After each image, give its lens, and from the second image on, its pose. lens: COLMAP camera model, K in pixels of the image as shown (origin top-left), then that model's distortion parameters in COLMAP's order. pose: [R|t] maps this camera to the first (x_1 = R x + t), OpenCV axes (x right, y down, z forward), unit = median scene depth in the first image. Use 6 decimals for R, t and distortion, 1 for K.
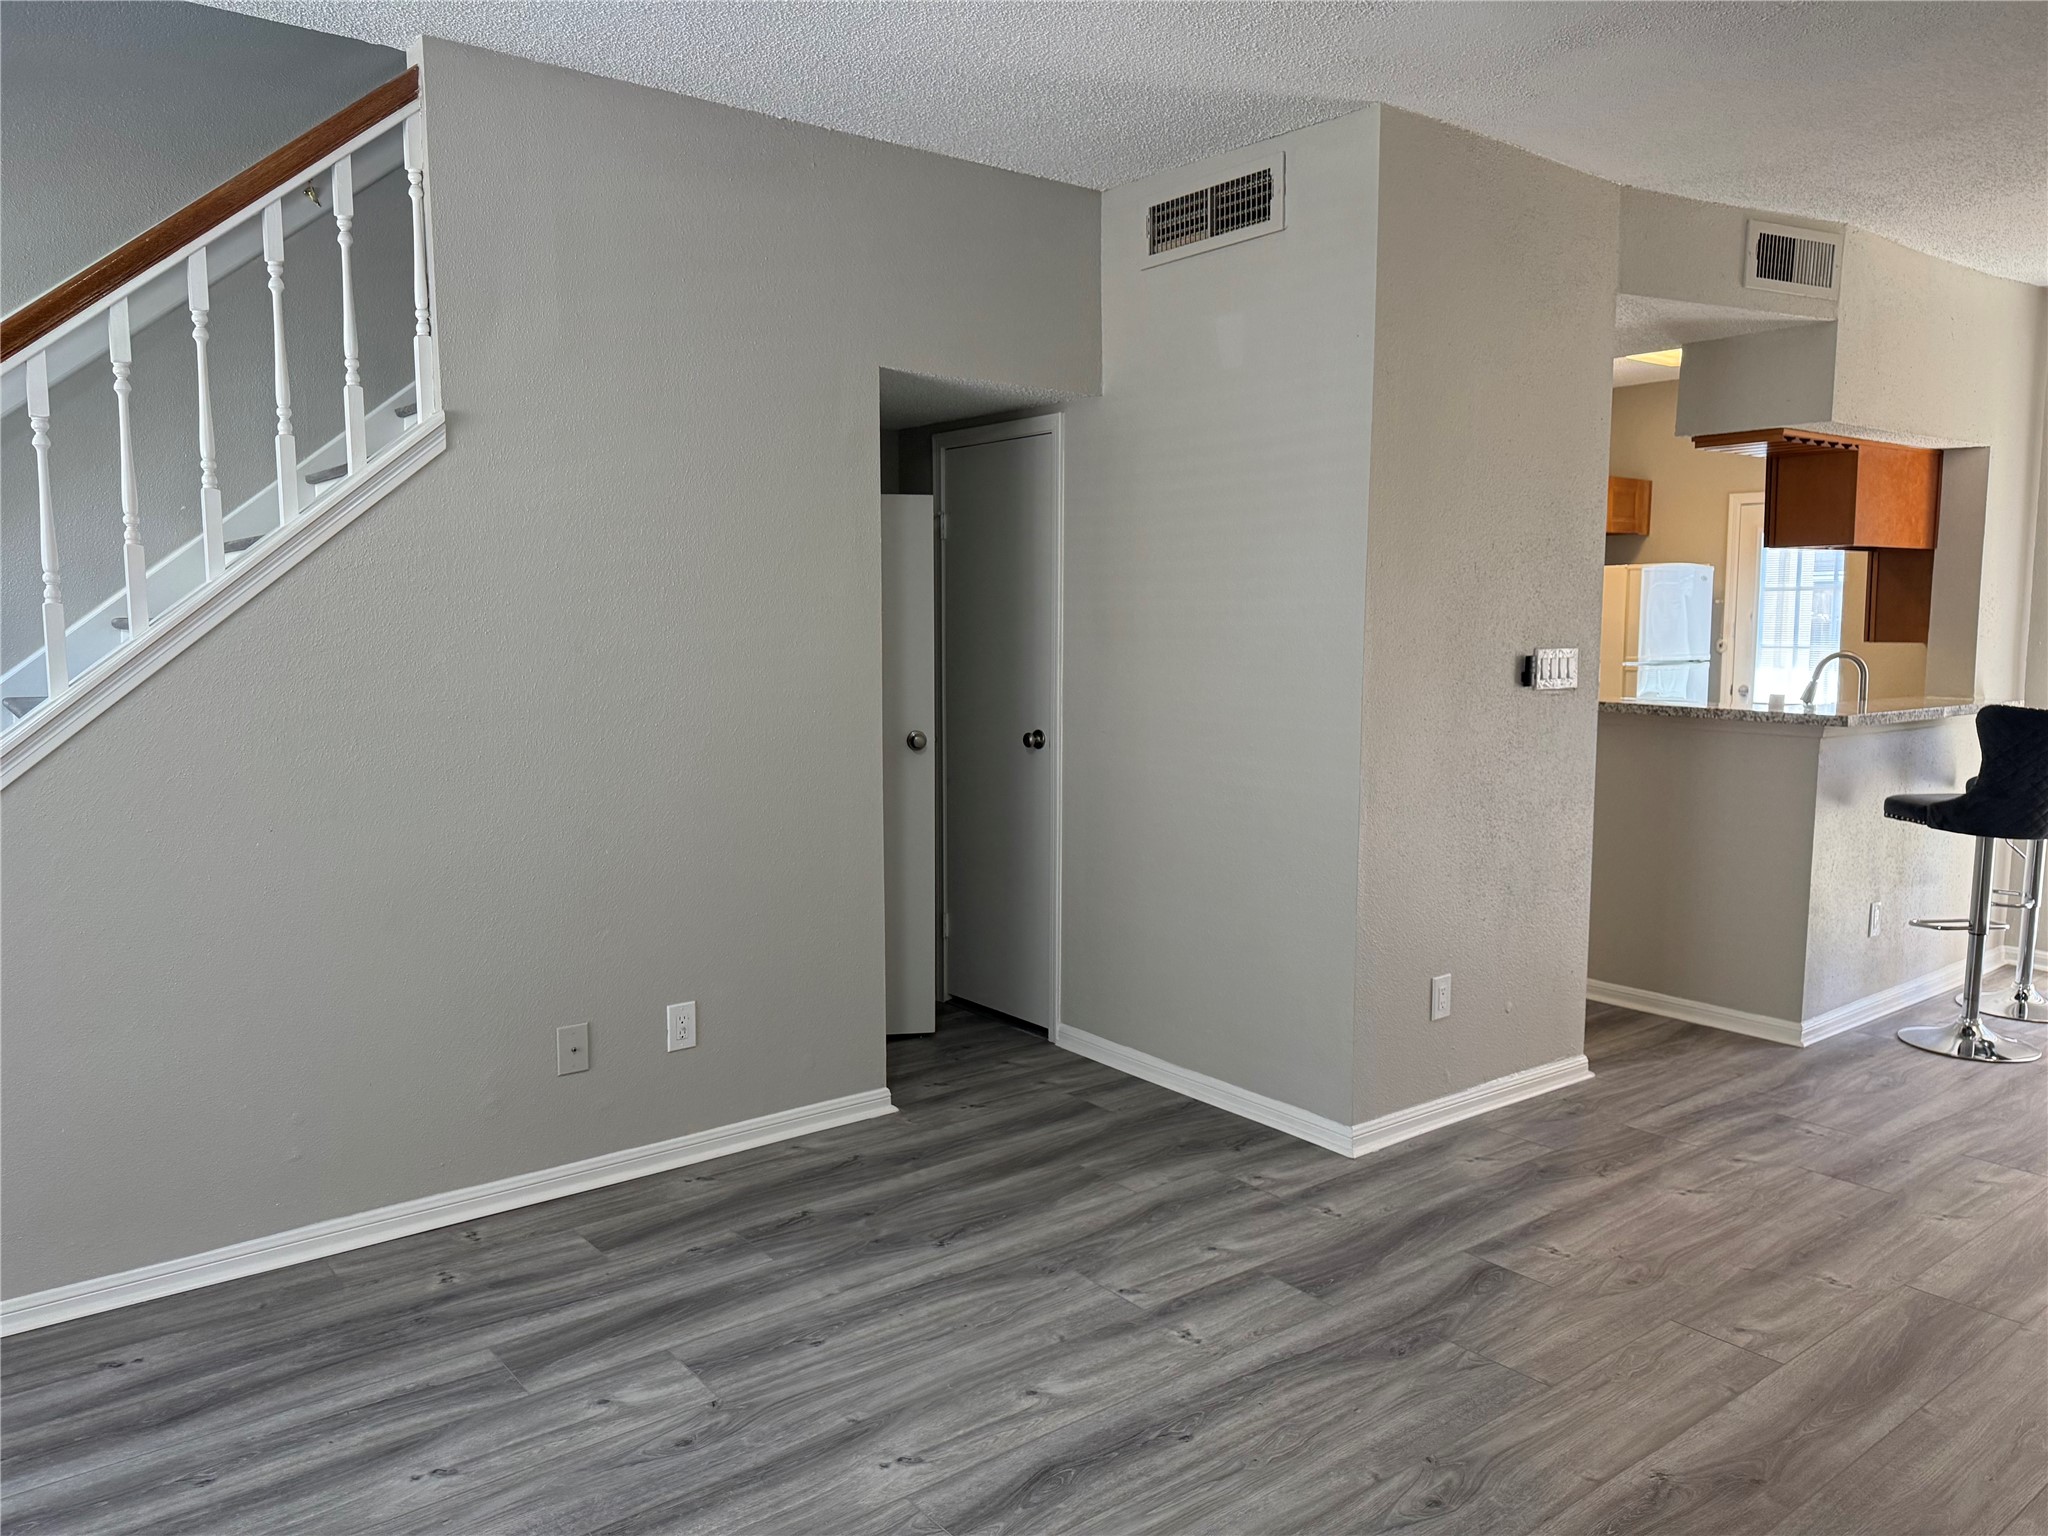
lens RADIAL K [[1444.4, 0, 1051.6], [0, 1444.4, 764.6], [0, 0, 1]] dist [0.096536, -0.115943]
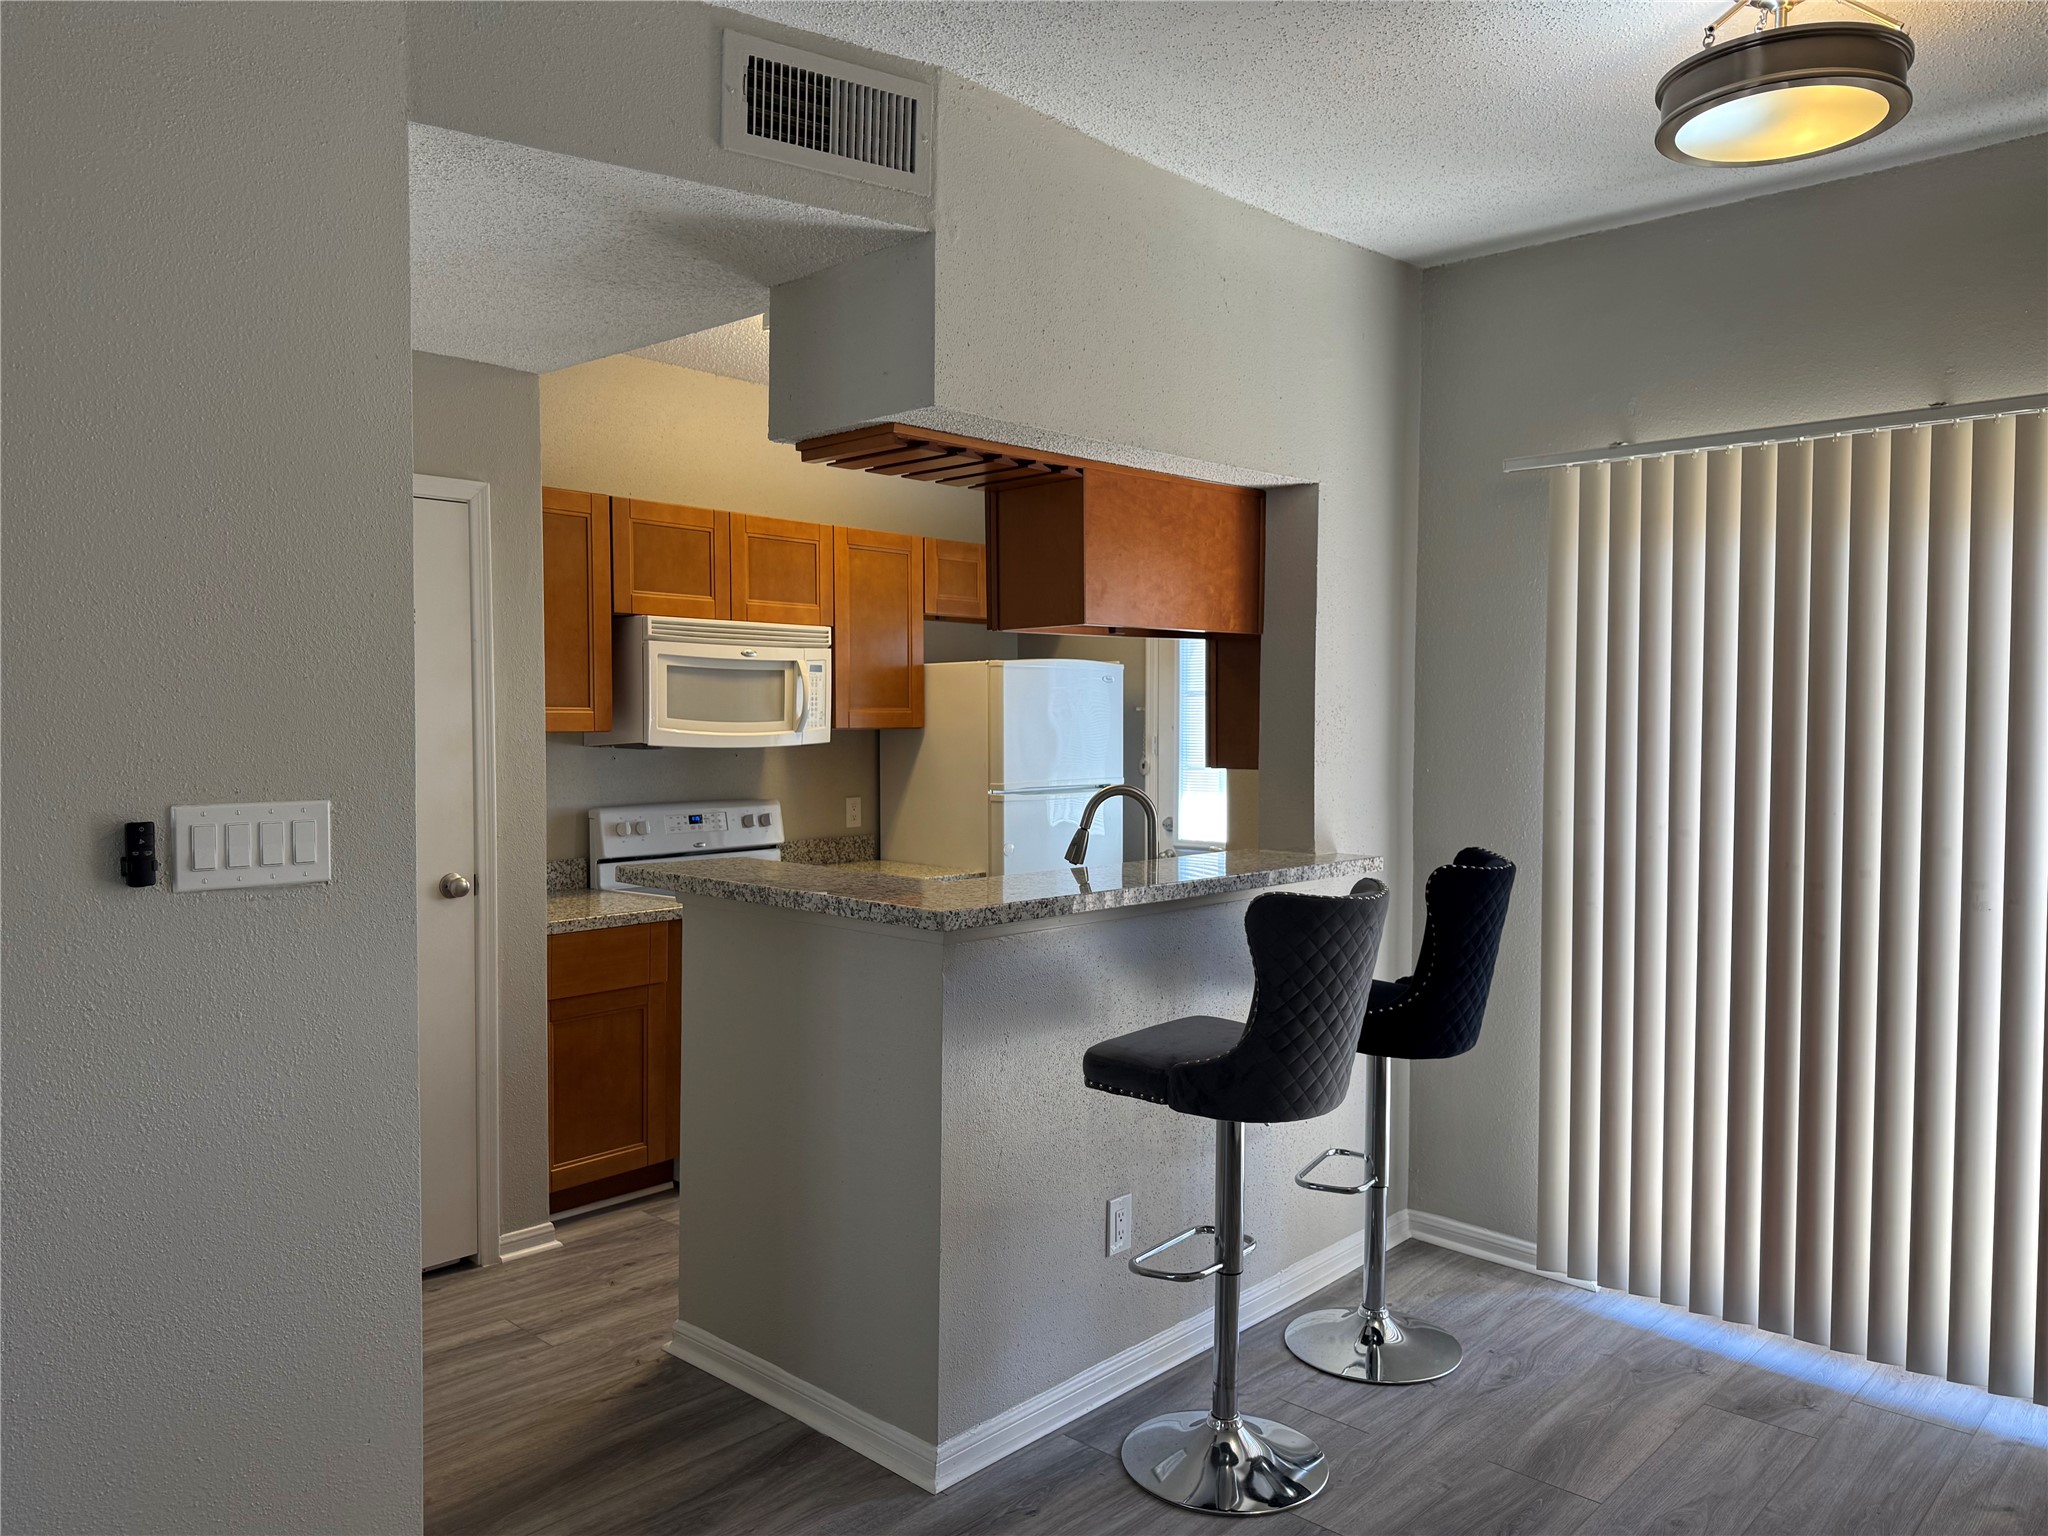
lens RADIAL K [[1472.6, 0, 972.9], [0, 1472.6, 774.3], [0, 0, 1]] dist [0.059558, -0.191473]
pose [[0.992167, -0.000221, 0.124915, 0.451298], [0.008127, 0.997994, -0.062787, -0.048588], [-0.124651, 0.063310, 0.990179, 0.412052]]
